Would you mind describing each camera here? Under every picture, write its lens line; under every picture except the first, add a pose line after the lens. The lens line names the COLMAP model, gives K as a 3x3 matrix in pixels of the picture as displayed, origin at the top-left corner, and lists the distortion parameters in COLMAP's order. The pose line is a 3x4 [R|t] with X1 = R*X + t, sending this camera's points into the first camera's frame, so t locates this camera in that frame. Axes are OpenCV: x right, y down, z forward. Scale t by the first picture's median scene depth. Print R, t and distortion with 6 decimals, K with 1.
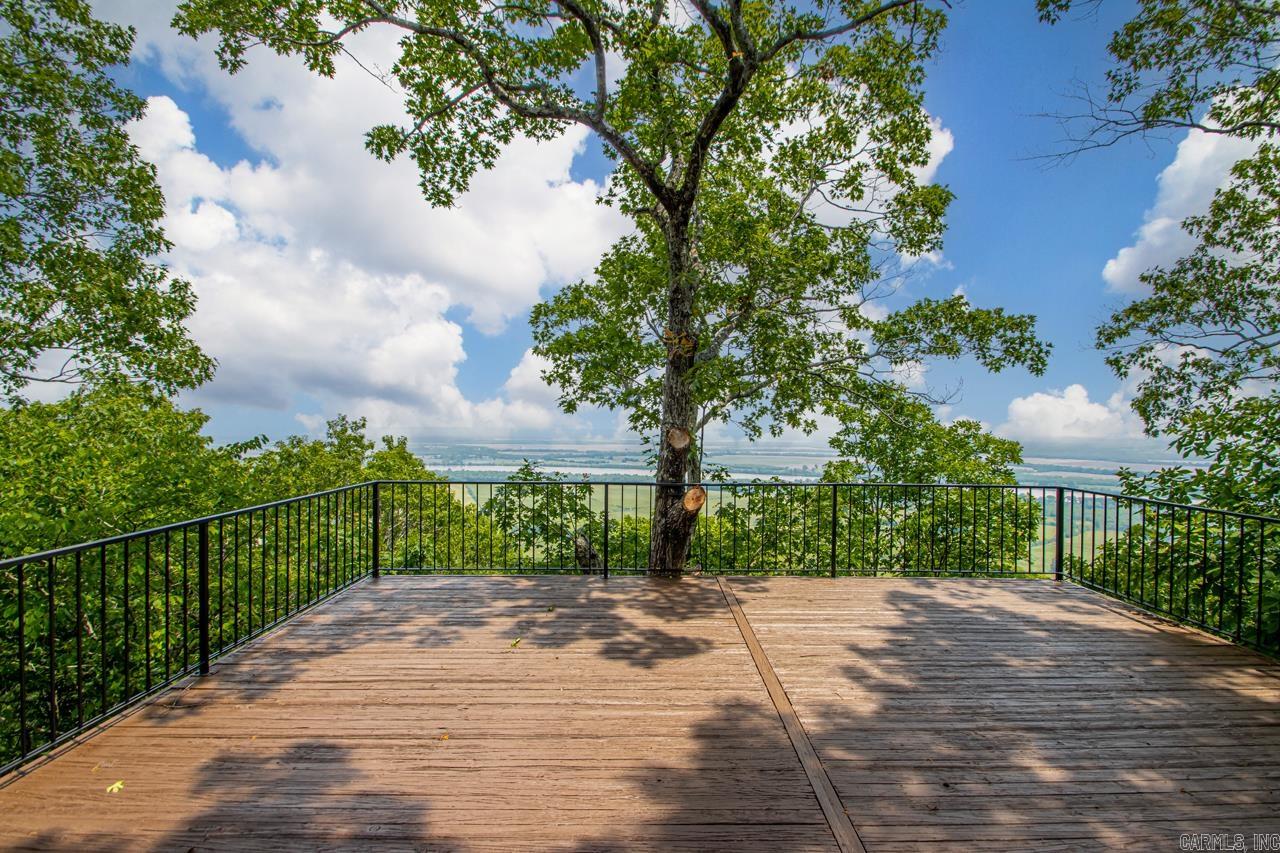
lens RADIAL K [[595.3, 0, 648.3], [0, 595.3, 423.1], [0, 0, 1]] dist [-0.000559, -0.000191]
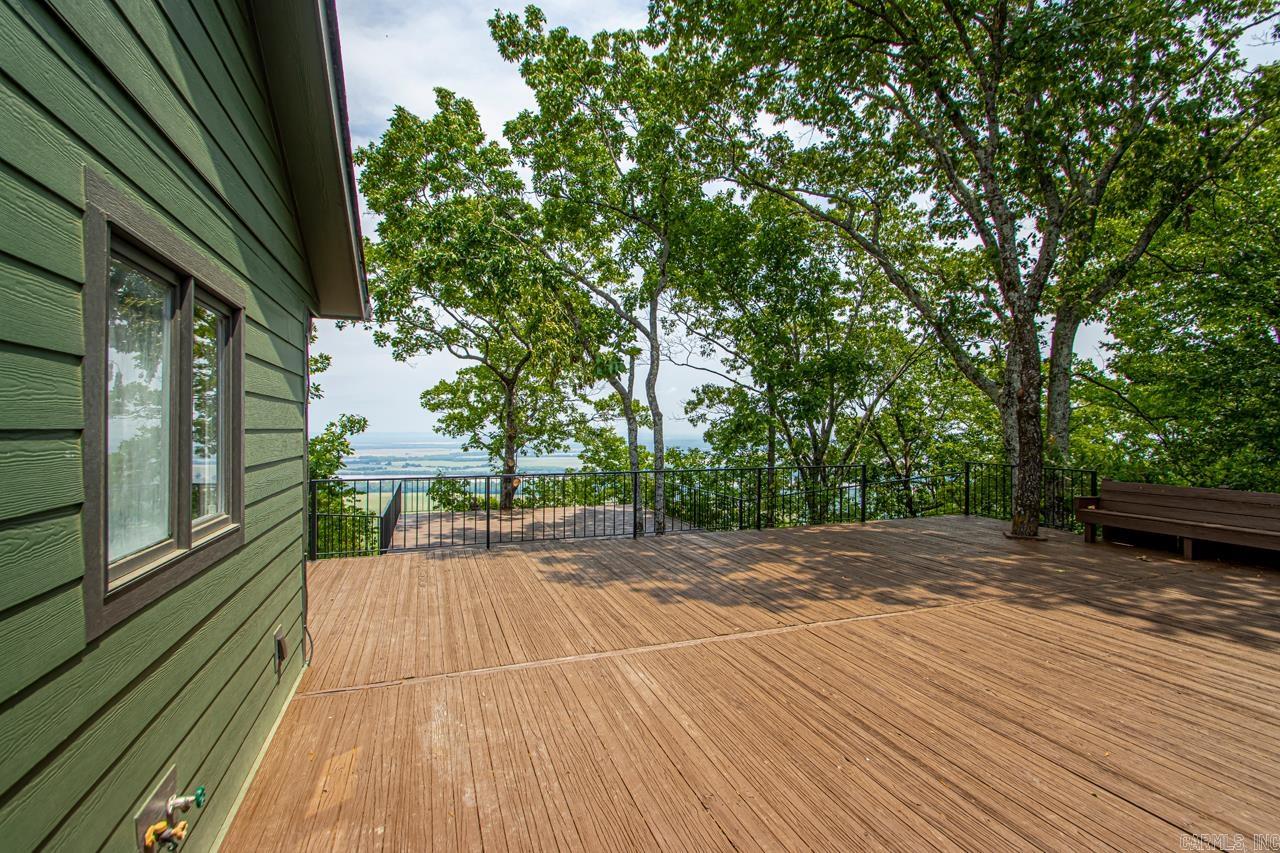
lens RADIAL K [[580.2, 0, 640.0], [0, 580.2, 426.5], [0, 0, 1]] dist [-0.000088, -0.000033]
pose [[0.943147, -0.004062, 0.332350, -0.205913], [0.003530, 0.999991, 0.002204, -0.108132], [-0.332356, -0.000905, 0.943154, -1.328347]]
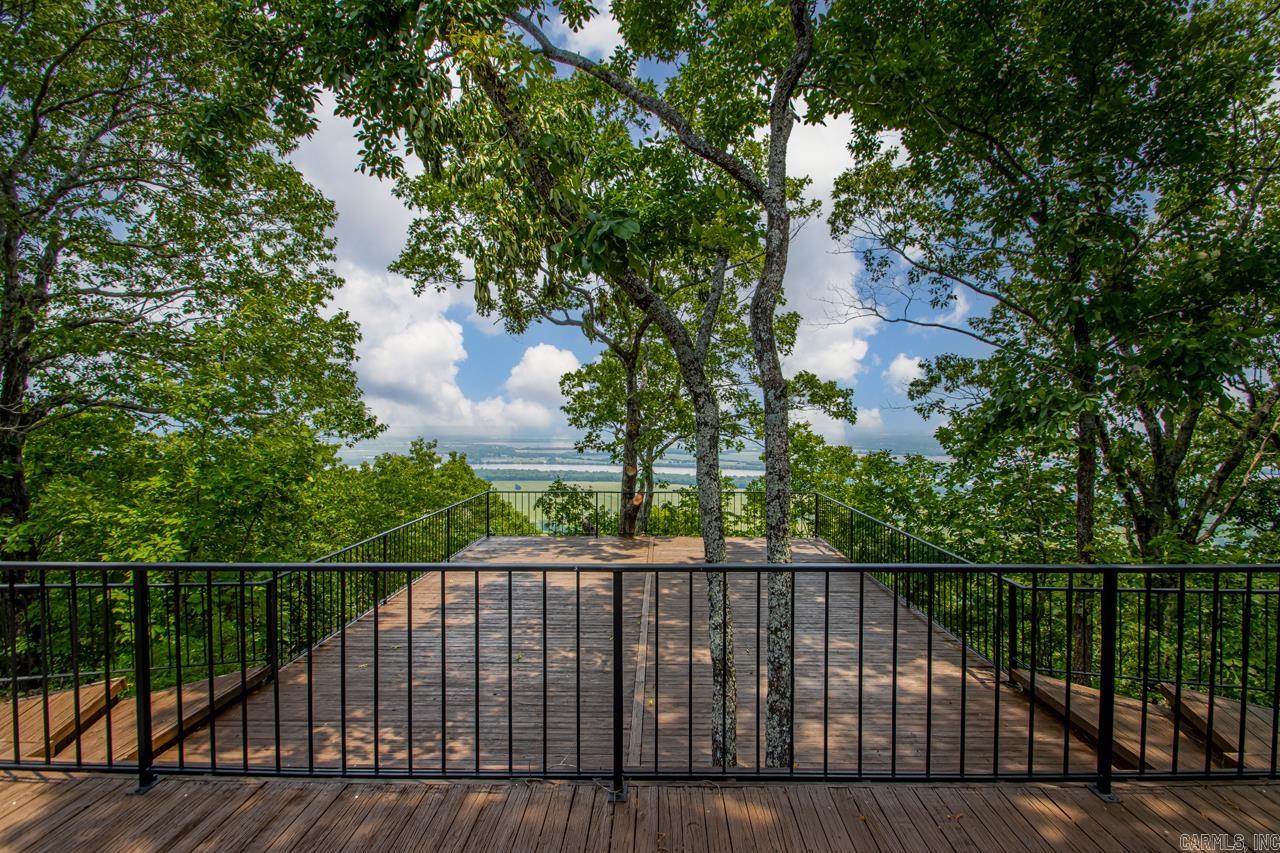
lens RADIAL K [[595.3, 0, 648.3], [0, 595.3, 423.1], [0, 0, 1]] dist [-0.000559, -0.000191]
pose [[0.999599, -0.004617, -0.027934, 0.114823], [0.004719, 0.999982, 0.003594, -0.101005], [0.027917, -0.003724, 0.999603, -0.755926]]
